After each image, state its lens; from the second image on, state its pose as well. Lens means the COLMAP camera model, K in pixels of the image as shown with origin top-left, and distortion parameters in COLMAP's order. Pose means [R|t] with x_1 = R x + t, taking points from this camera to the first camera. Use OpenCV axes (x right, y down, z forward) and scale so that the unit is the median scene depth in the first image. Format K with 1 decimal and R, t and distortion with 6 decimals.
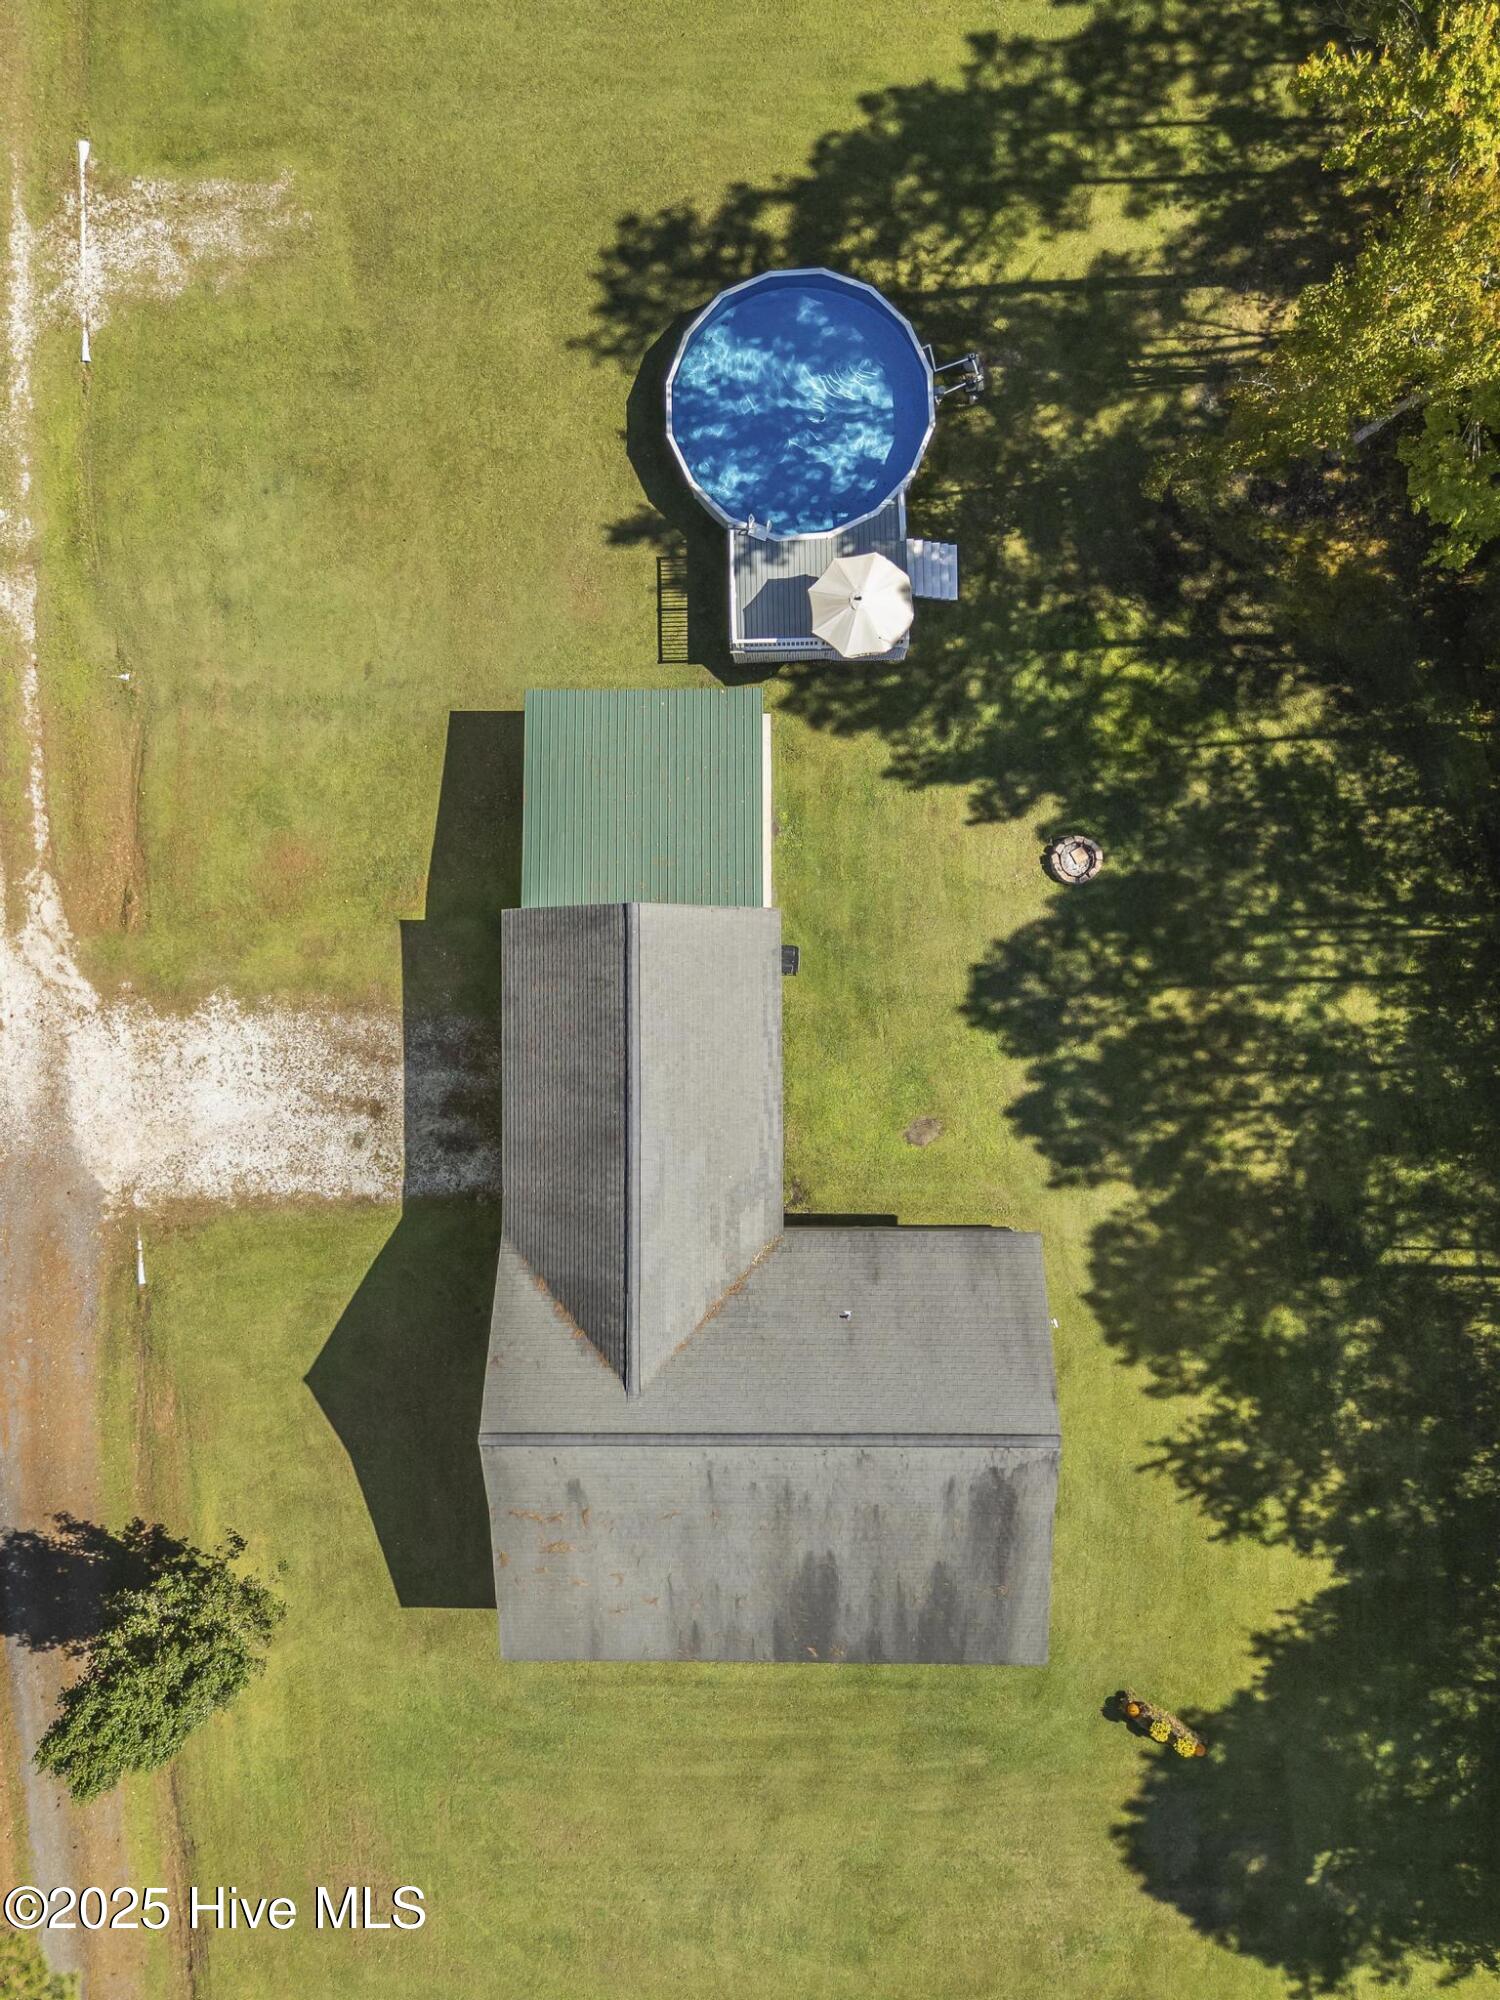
lens RADIAL K [[1460.0, 0, 746.9], [0, 1460.0, 1000.5], [0, 0, 1]] dist [0.075788, -0.080484]
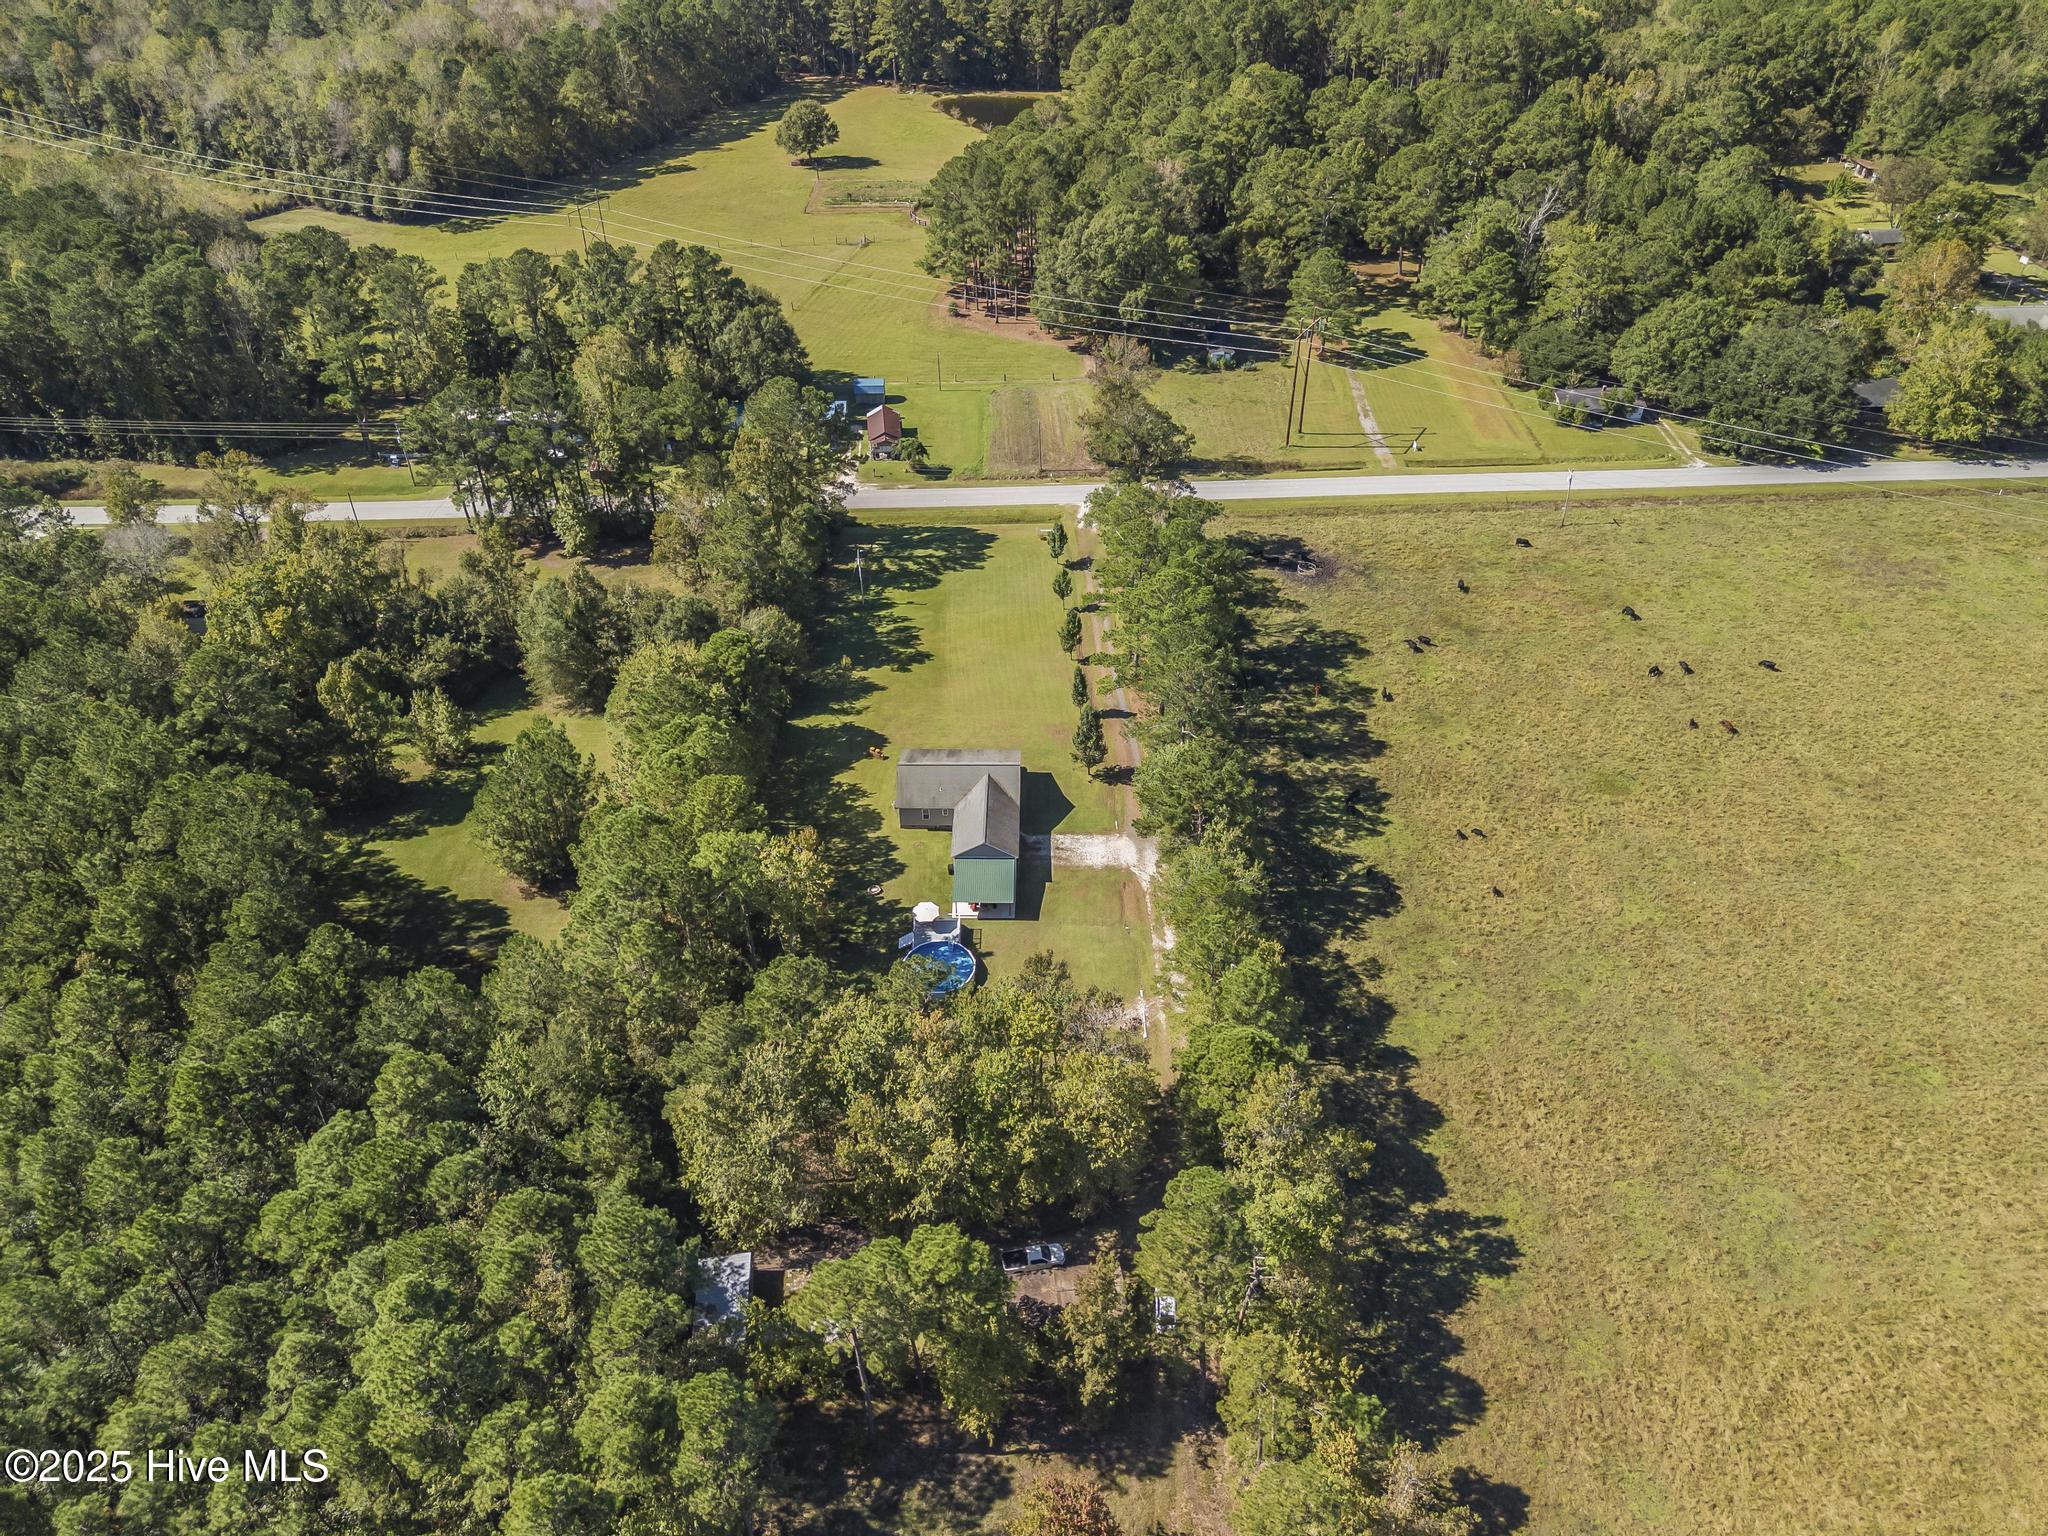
lens RADIAL K [[1495.0, 0, 1039.6], [0, 1495.0, 774.6], [0, 0, 1]] dist [0.075788, -0.080484]
pose [[-0.999222, 0.026486, 0.029226, -0.335851], [0.008099, -0.587415, 0.809246, -3.148437], [0.038602, 0.808853, 0.586743, -1.557898]]
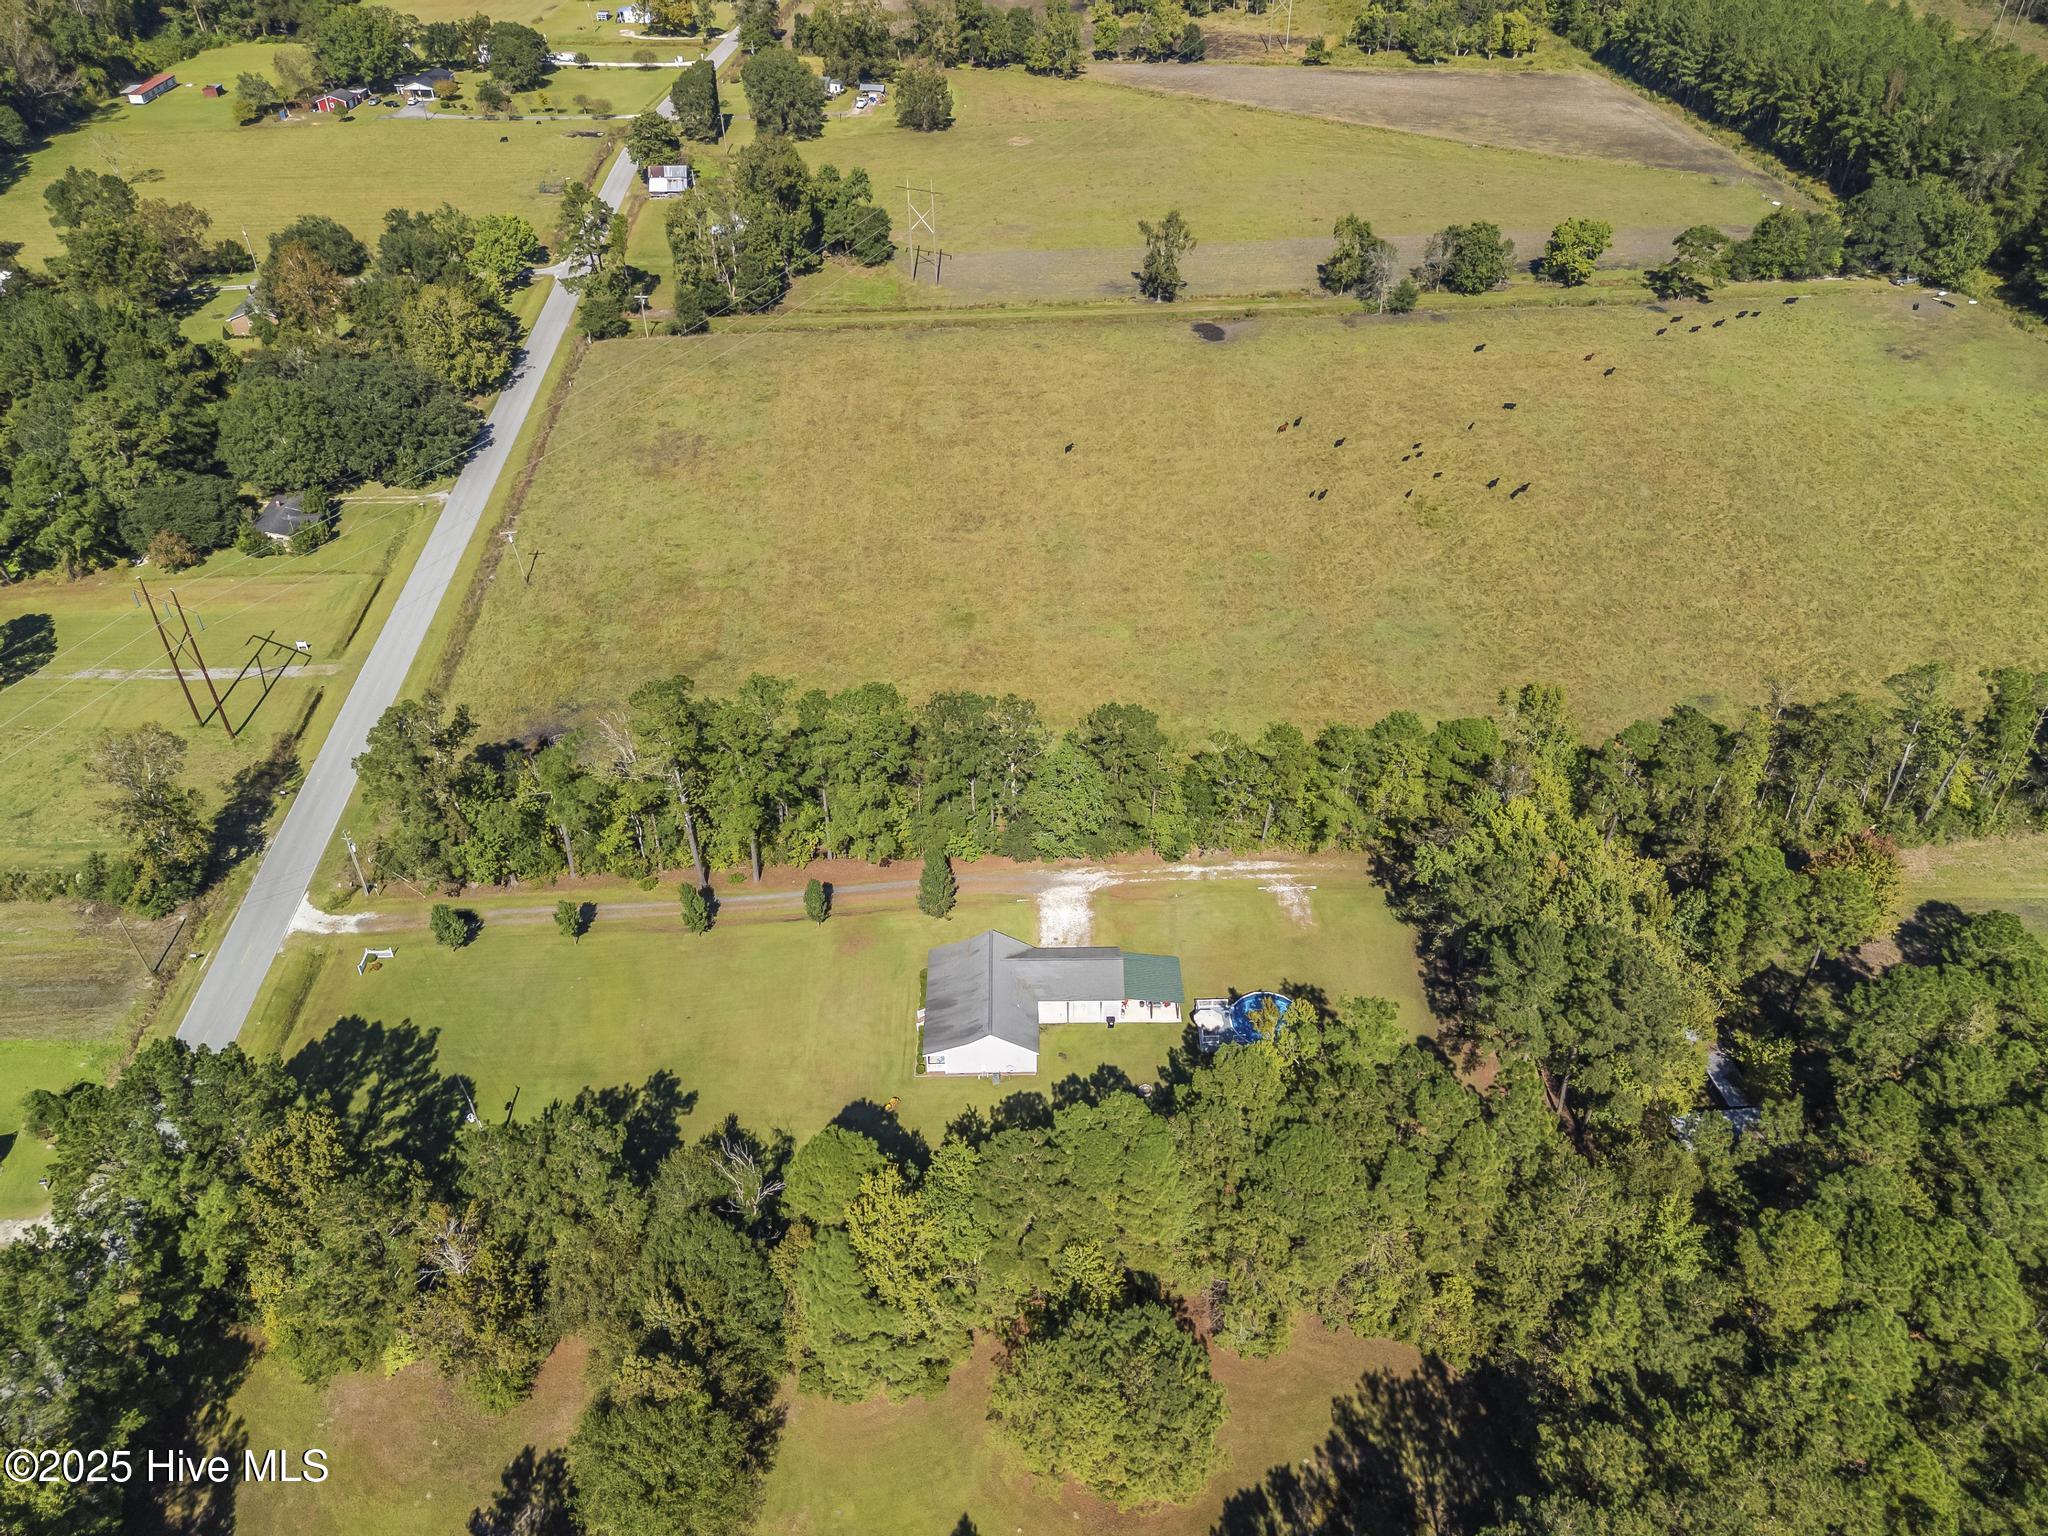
lens RADIAL K [[1495.0, 0, 1039.6], [0, 1495.0, 774.6], [0, 0, 1]] dist [0.075788, -0.080484]
pose [[0.022940, 0.640899, -0.767282, 2.455089], [-0.999380, 0.035214, -0.000465, 0.126222], [0.026721, 0.766817, 0.641310, -1.815173]]
